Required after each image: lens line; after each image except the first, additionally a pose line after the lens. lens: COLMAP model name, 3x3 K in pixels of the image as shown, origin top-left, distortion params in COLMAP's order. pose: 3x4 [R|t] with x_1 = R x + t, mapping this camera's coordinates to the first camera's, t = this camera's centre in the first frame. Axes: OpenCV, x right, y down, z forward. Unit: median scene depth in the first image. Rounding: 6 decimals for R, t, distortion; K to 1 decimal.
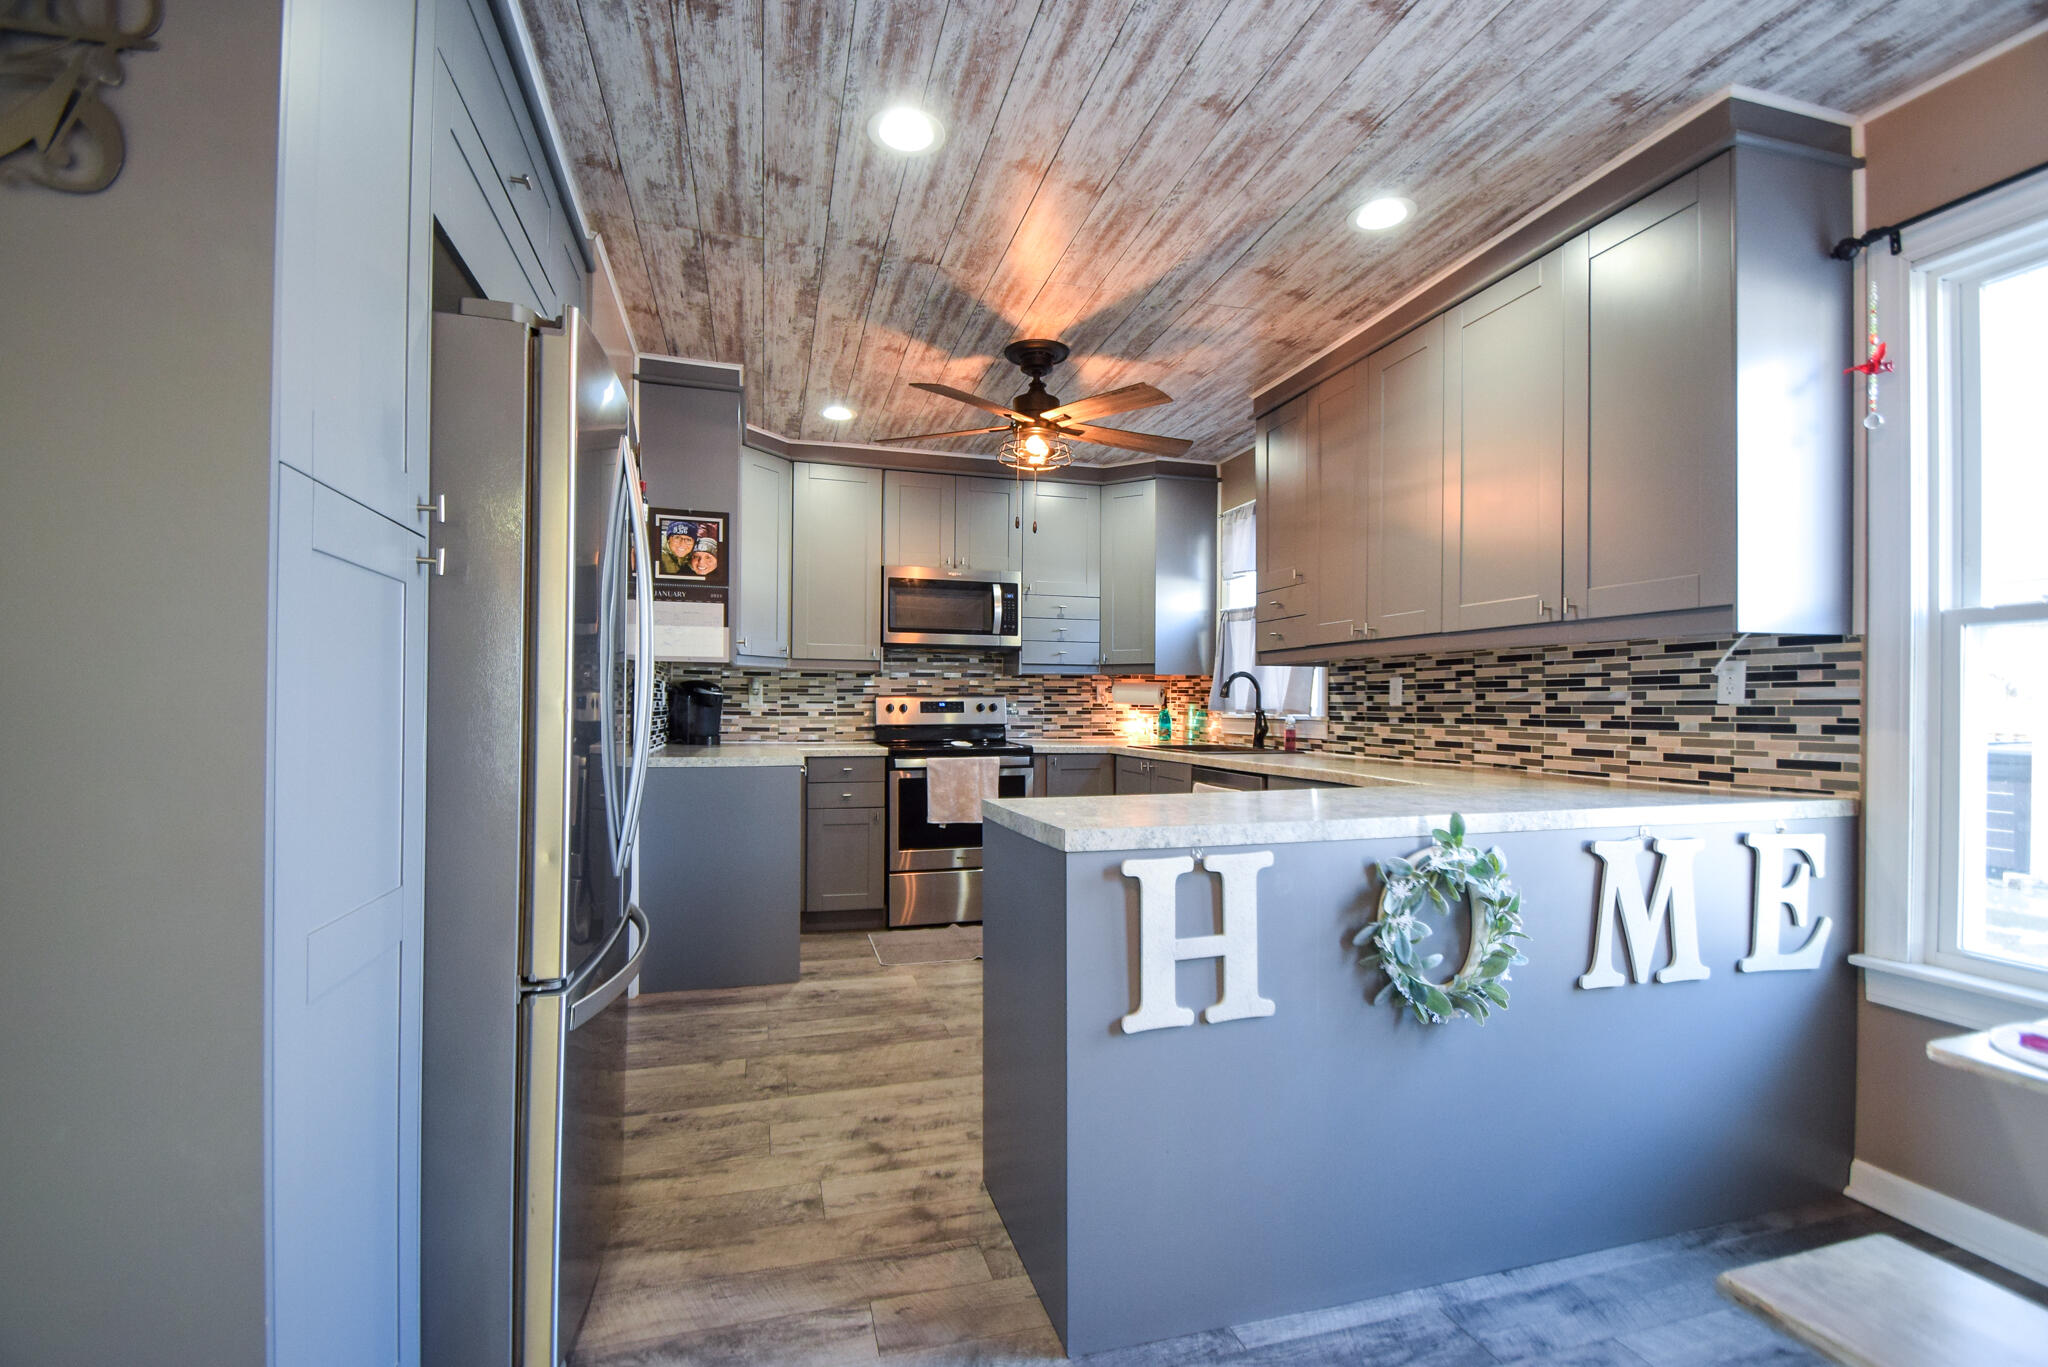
lens RADIAL K [[908.1, 0, 1027.3], [0, 908.1, 707.6], [0, 0, 1]] dist [0.011056, -0.011010]
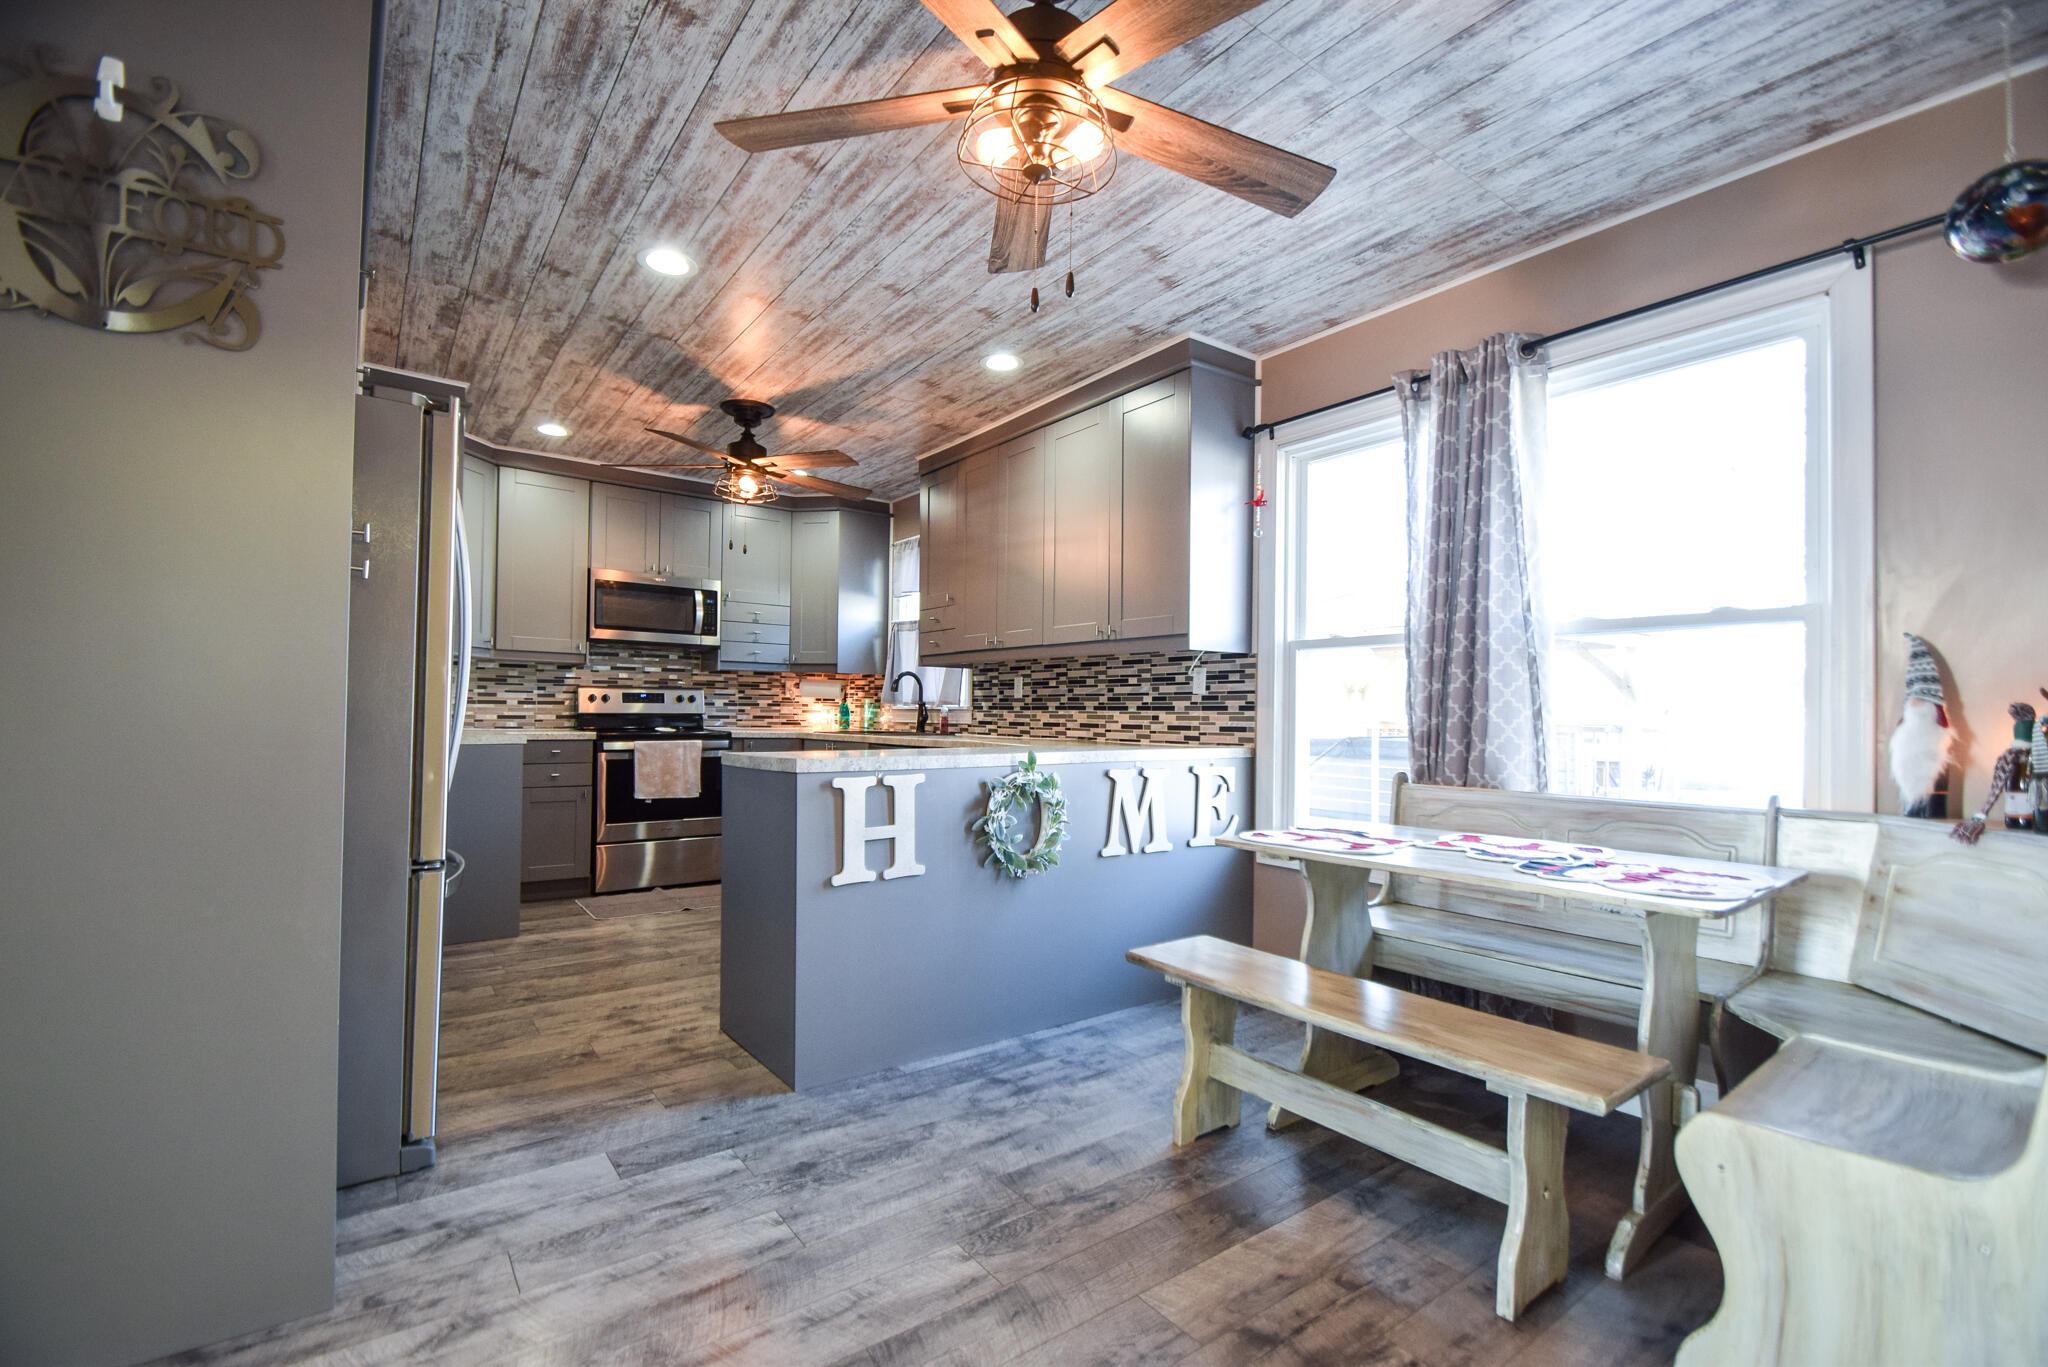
lens RADIAL K [[908.1, 0, 1027.3], [0, 908.1, 707.6], [0, 0, 1]] dist [0.011056, -0.011010]
pose [[0.935471, 0.010011, 0.353263, -0.076300], [-0.007055, 0.999929, -0.009655, 0.030510], [-0.353334, 0.006539, 0.935474, -0.334323]]
